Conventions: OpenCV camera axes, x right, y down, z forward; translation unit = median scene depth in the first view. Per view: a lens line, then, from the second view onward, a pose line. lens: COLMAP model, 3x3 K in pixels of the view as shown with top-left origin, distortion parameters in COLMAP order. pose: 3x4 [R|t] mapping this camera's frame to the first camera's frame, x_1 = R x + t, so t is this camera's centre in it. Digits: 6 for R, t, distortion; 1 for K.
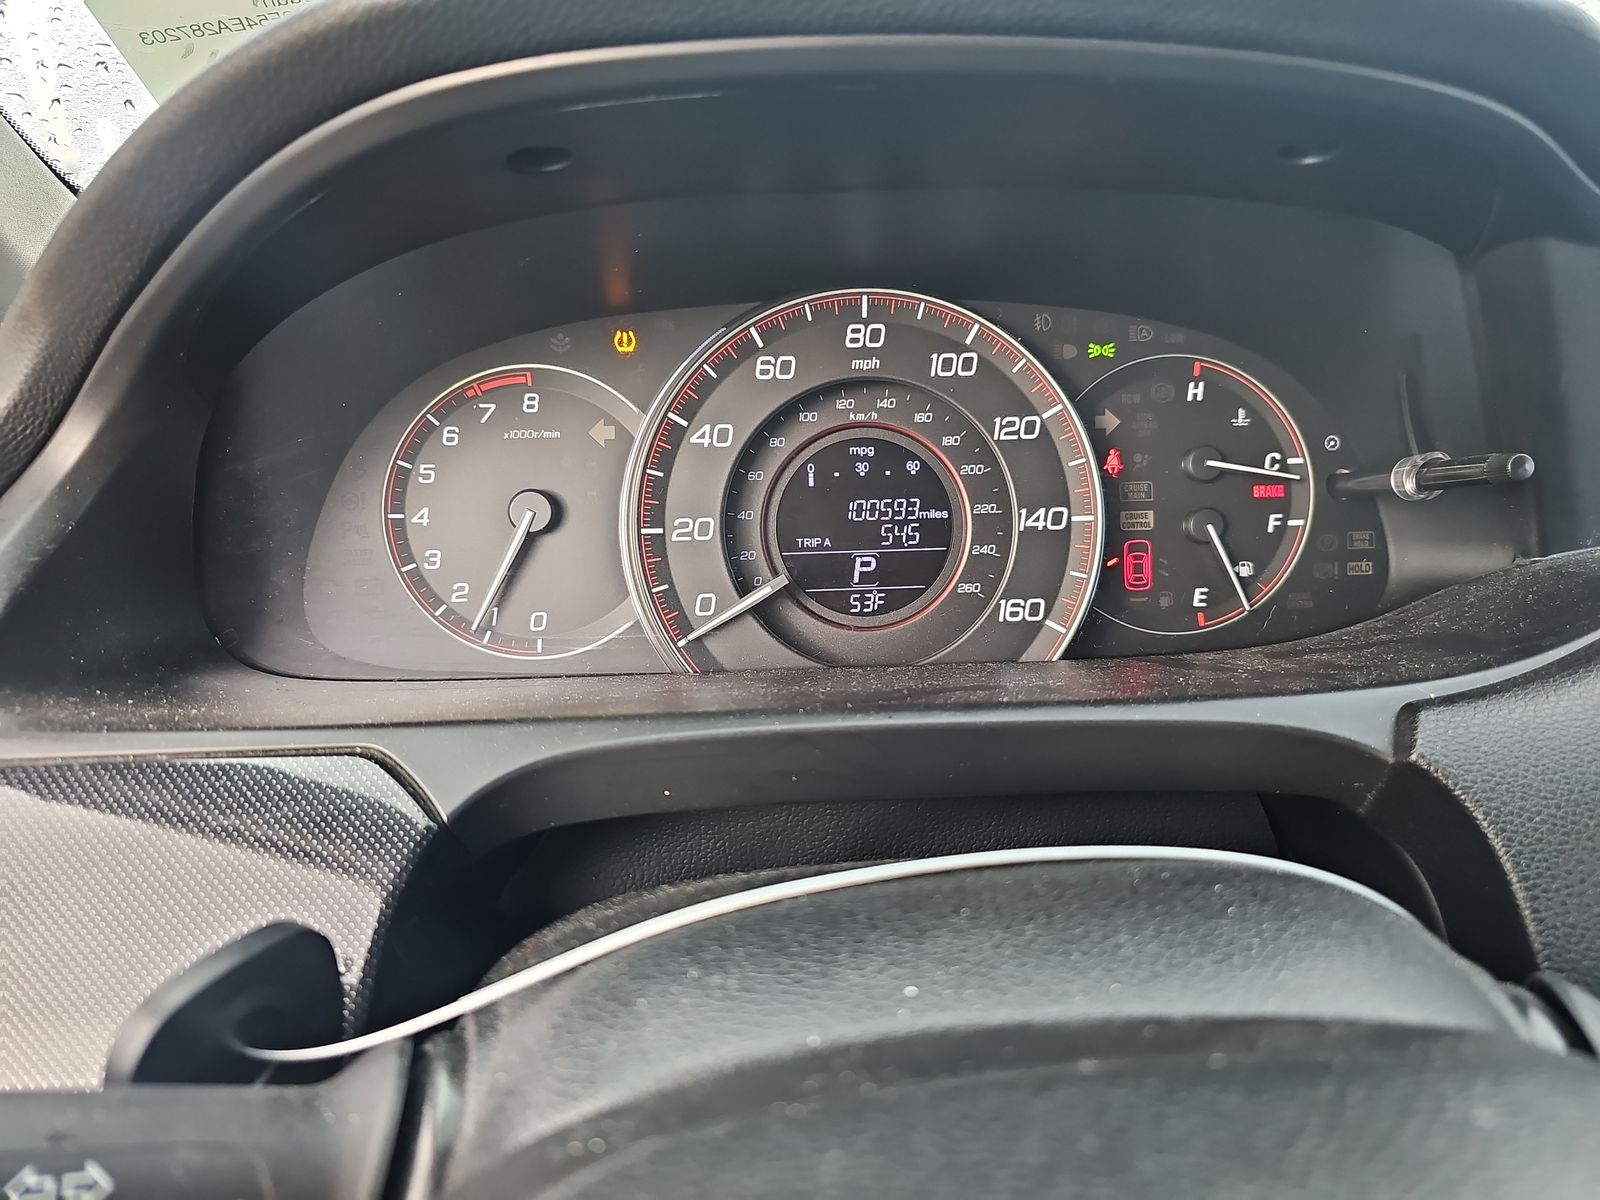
lens RADIAL K [[1084.5, 0, 838.8], [0, 1084.5, 601.8], [0, 0, 1]] dist [0.053675, -0.055151]
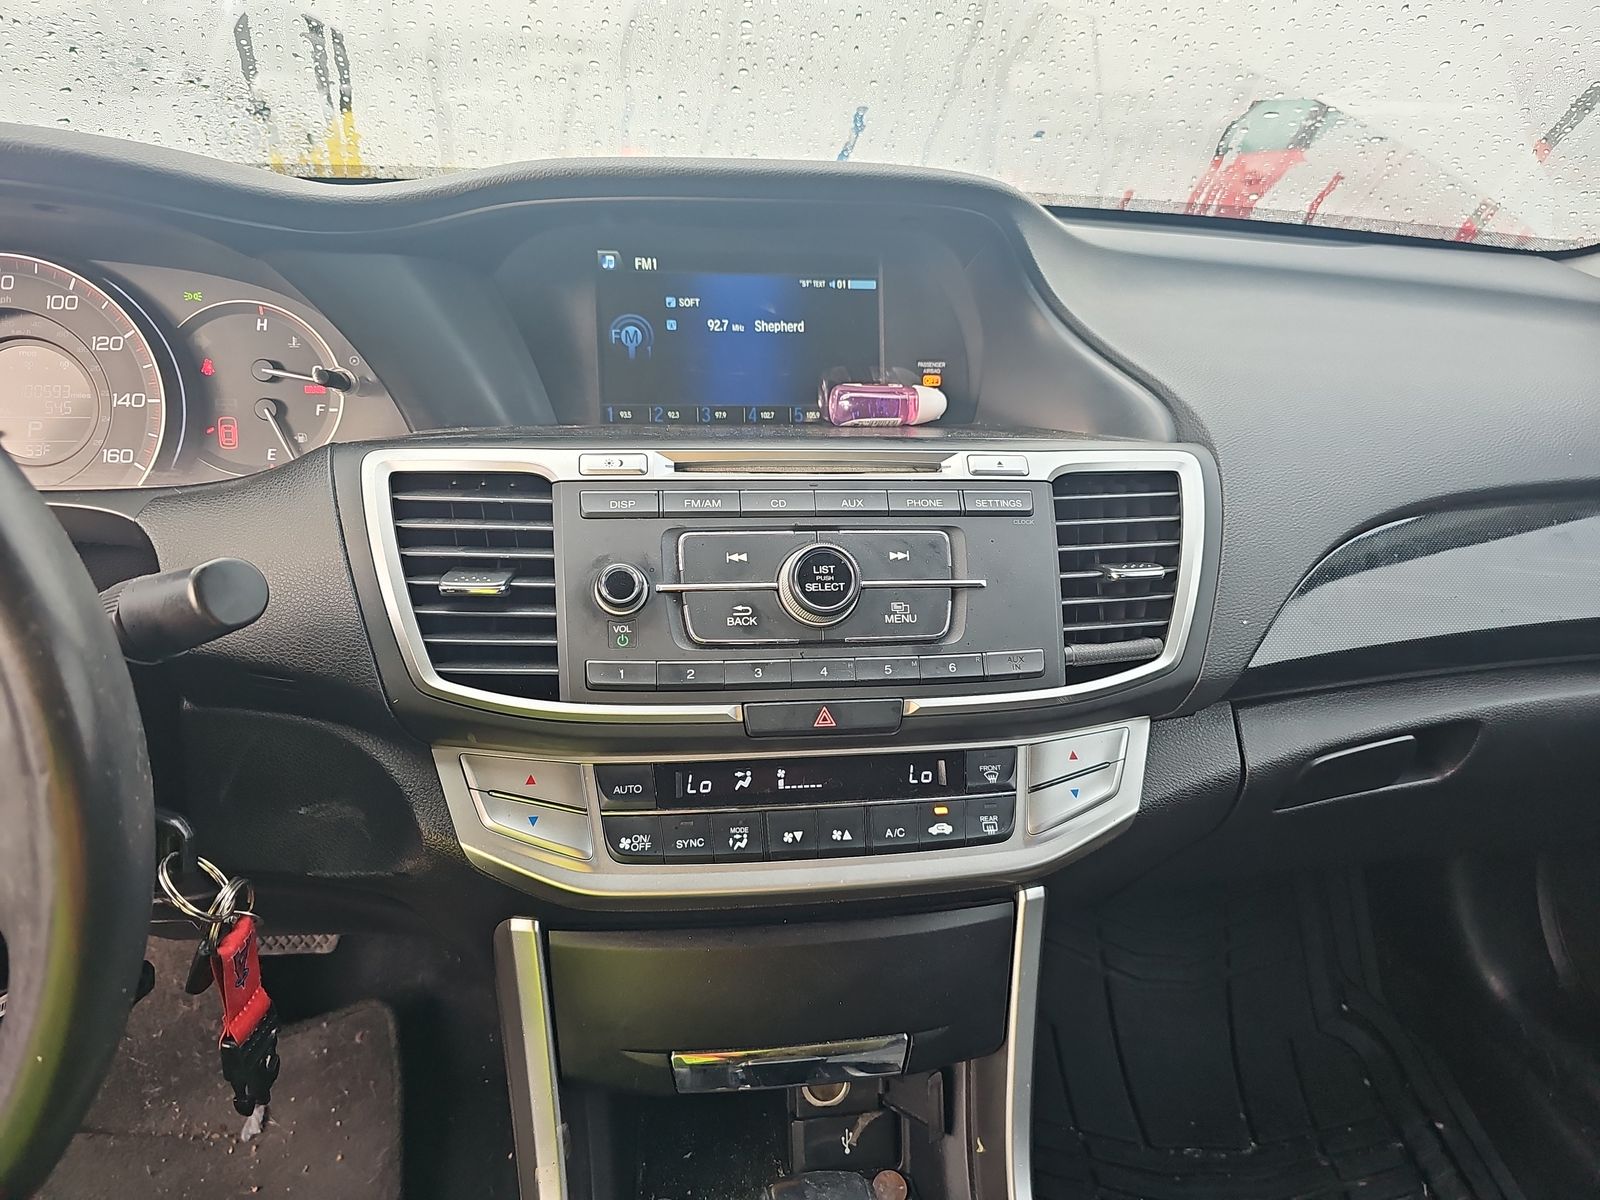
lens RADIAL K [[1043.8, 0, 799.8], [0, 1043.8, 577.7], [0, 0, 1]] dist [0.045084, -0.045251]
pose [[0.997564, 0.024373, 0.065357, 1.076040], [-0.029182, 0.996856, 0.073663, 0.042473], [-0.063356, -0.075391, 0.995139, -0.649953]]
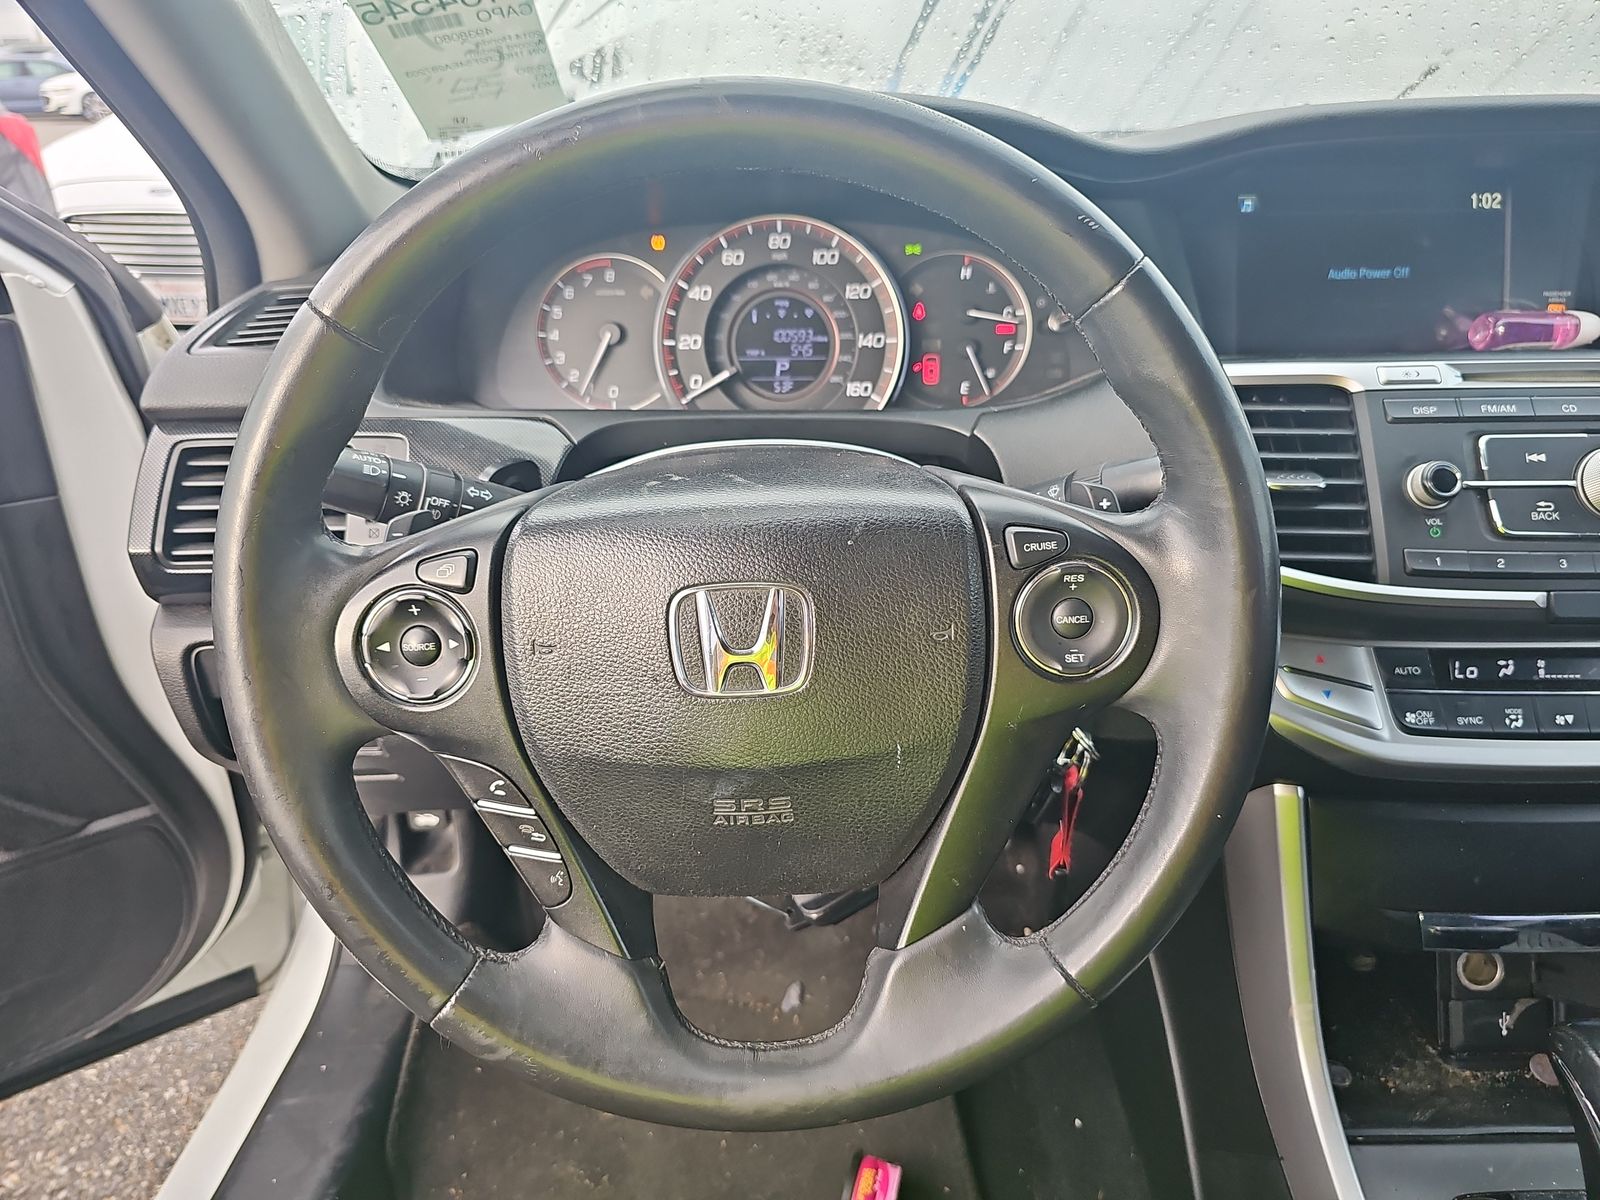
lens RADIAL K [[1054.1, 0, 806.1], [0, 1054.1, 594.5], [0, 0, 1]] dist [0.047877, -0.043732]
pose [[0.995237, 0.036224, -0.090509, 0.253050], [-0.026416, 0.993875, 0.107309, 0.168001], [0.093842, -0.104407, 0.990097, -0.881922]]
